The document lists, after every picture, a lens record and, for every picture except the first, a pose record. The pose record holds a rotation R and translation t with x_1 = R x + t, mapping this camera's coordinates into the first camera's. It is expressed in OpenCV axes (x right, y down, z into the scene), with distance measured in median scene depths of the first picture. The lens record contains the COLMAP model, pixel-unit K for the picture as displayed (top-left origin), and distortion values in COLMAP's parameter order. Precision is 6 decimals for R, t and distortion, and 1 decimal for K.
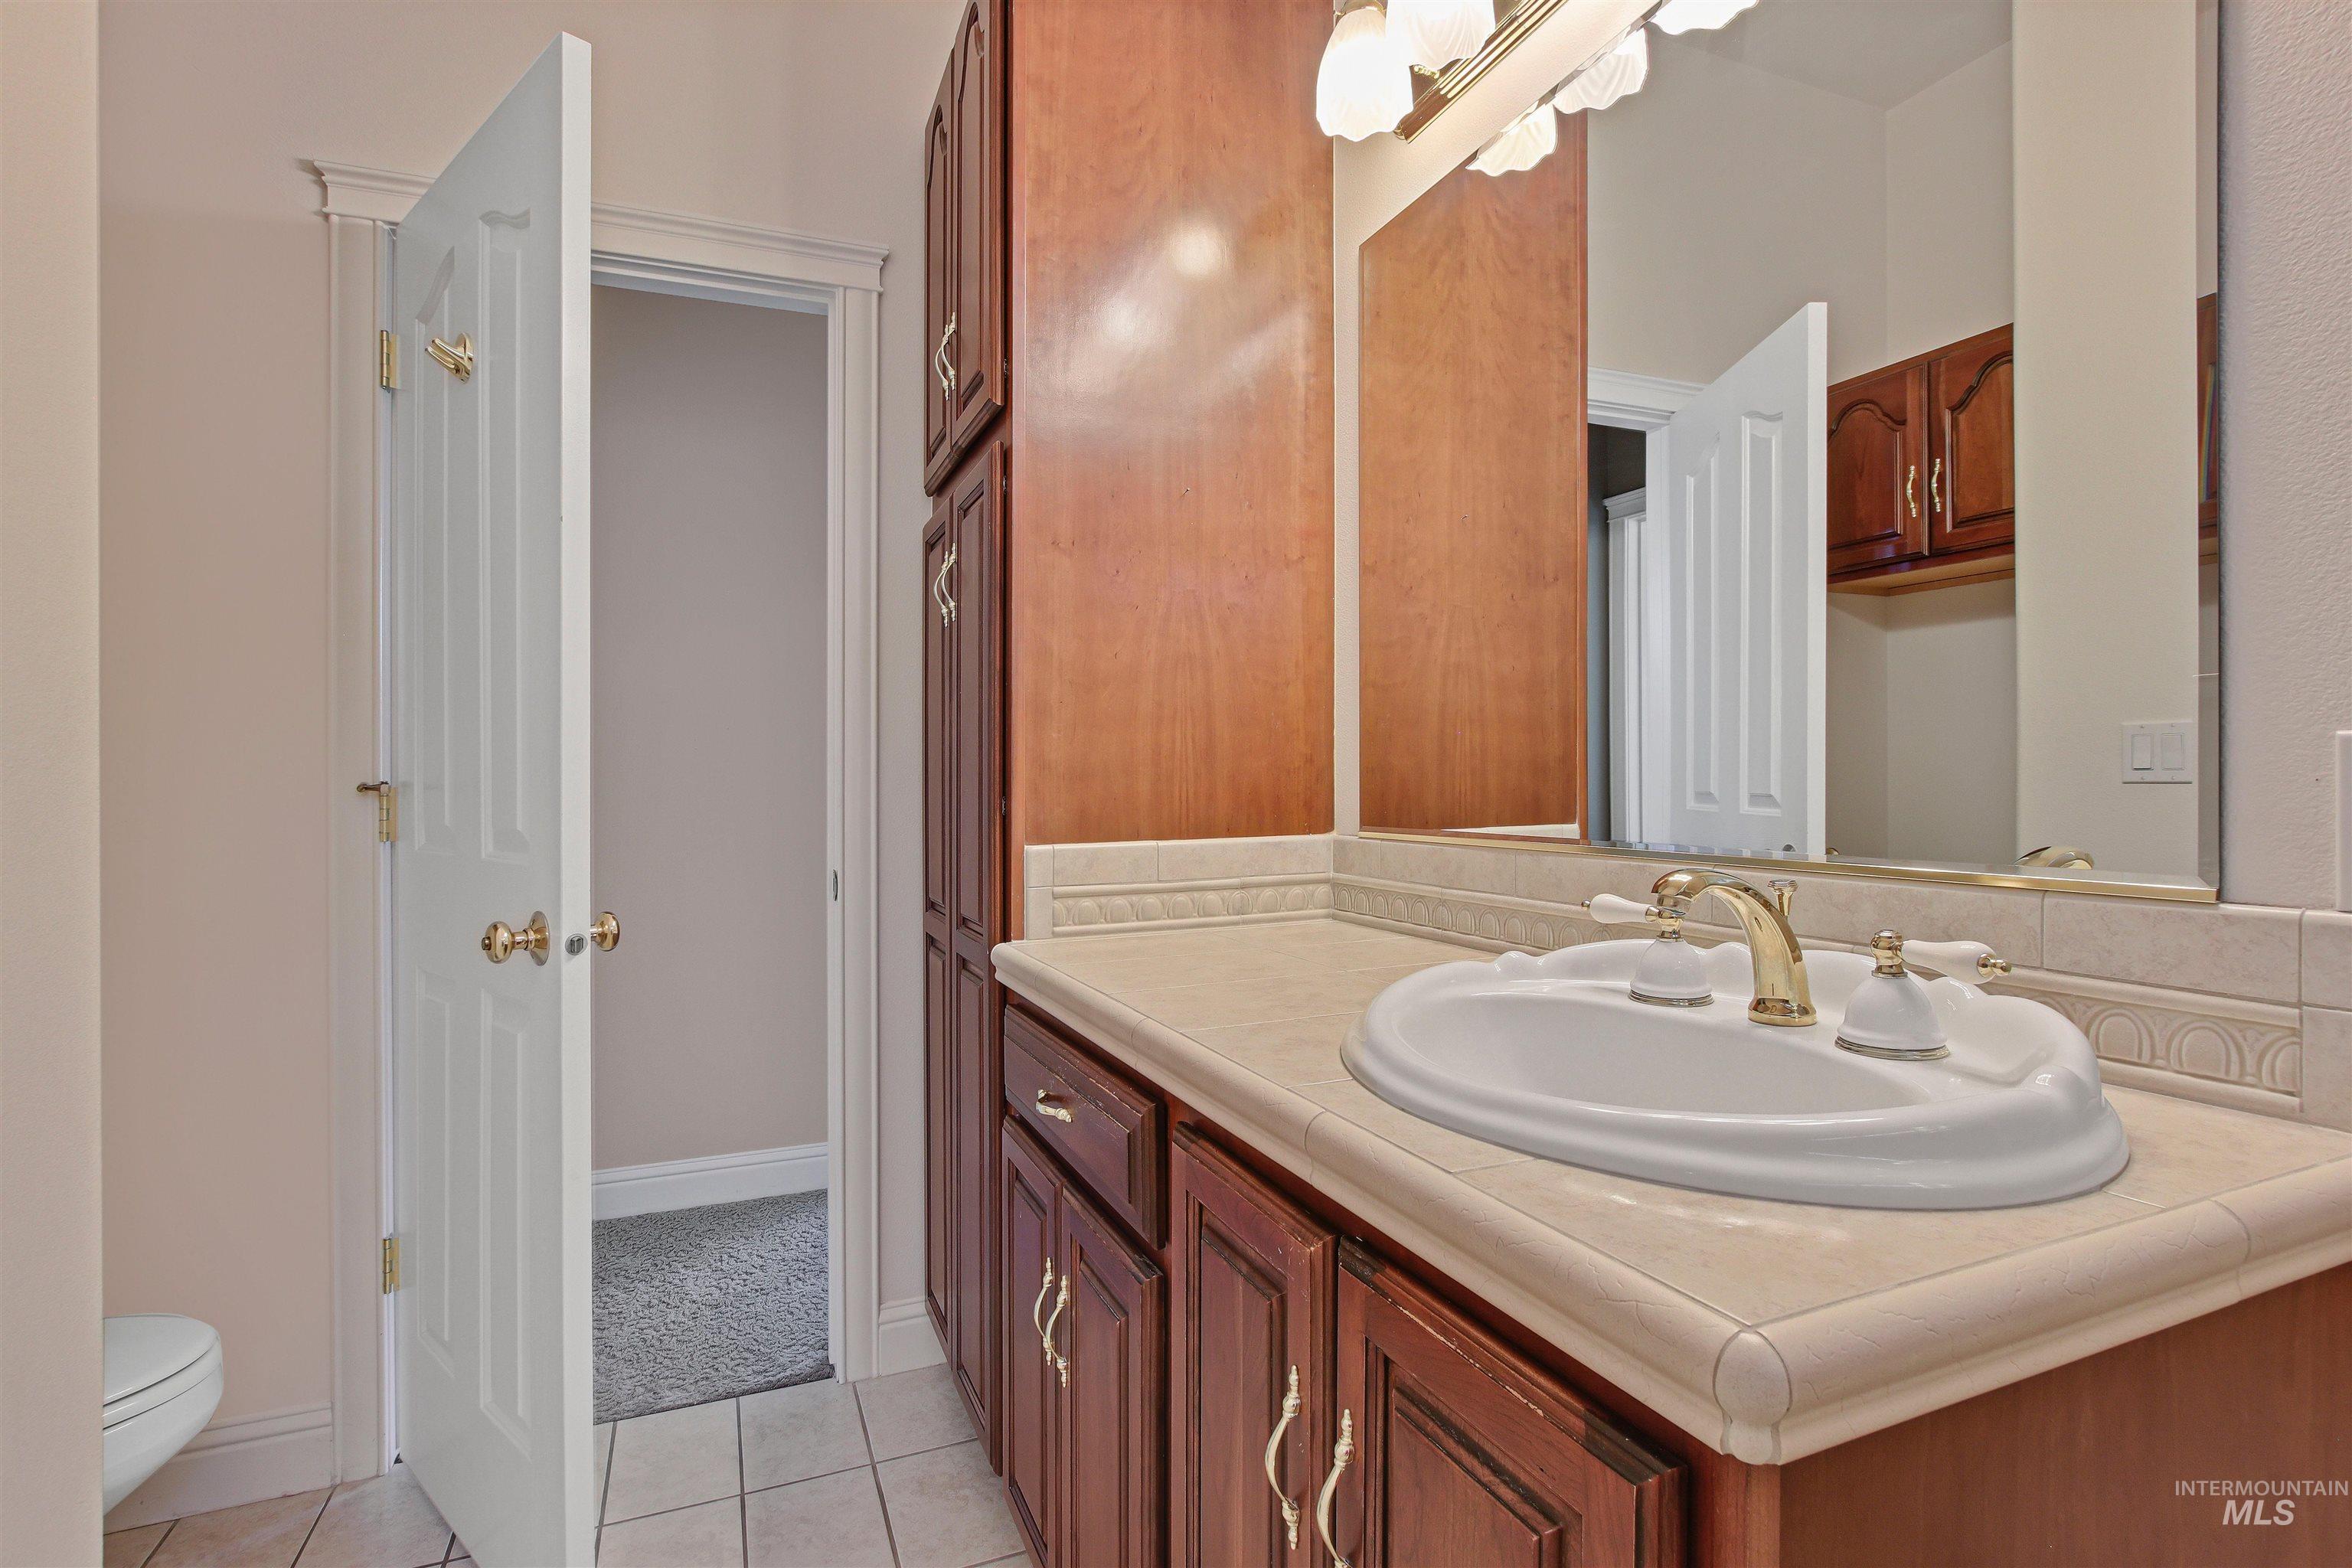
lens RADIAL K [[1094.2, 0, 1190.7], [0, 1094.2, 788.8], [0, 0, 1]] dist [-0.013434, 0.000970]
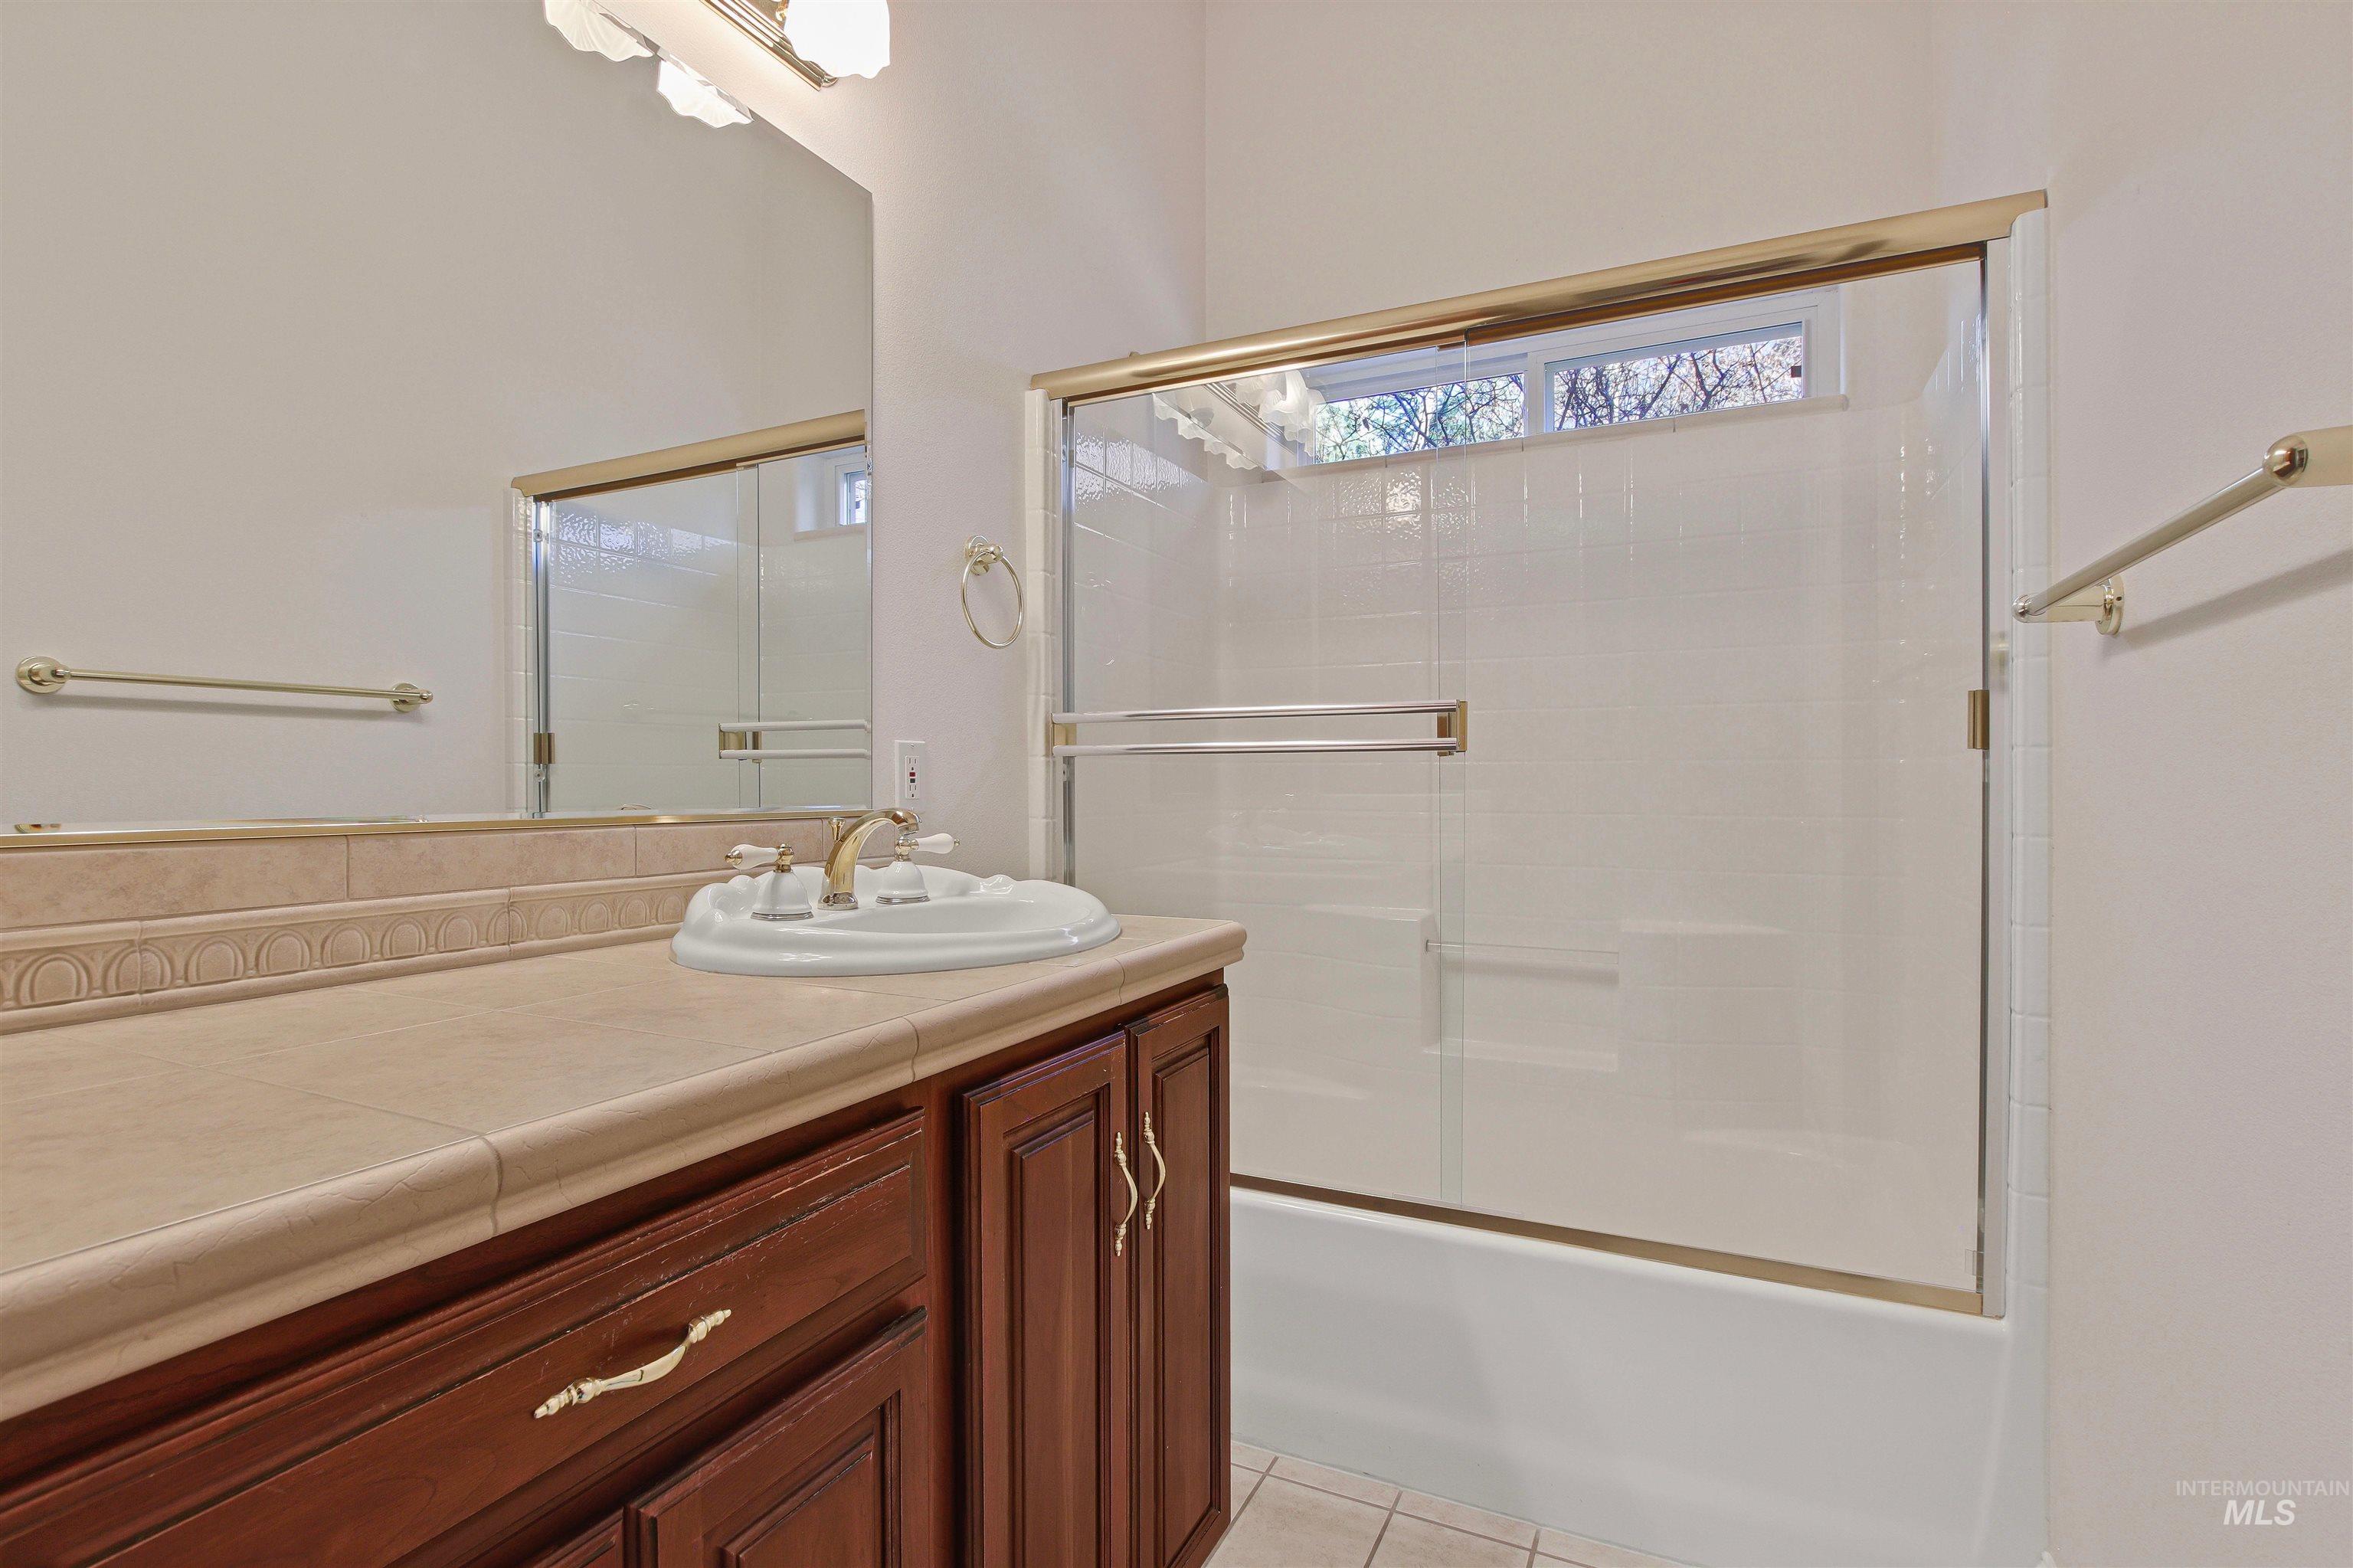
lens RADIAL K [[1094.7, 0, 1191.2], [0, 1094.7, 788.8], [0, 0, 1]] dist [-0.013434, 0.000970]
pose [[-0.652894, -0.005751, 0.757428, -0.649930], [0.001110, 0.999963, 0.008550, 0.015513], [-0.757449, 0.006423, -0.652863, 1.044607]]
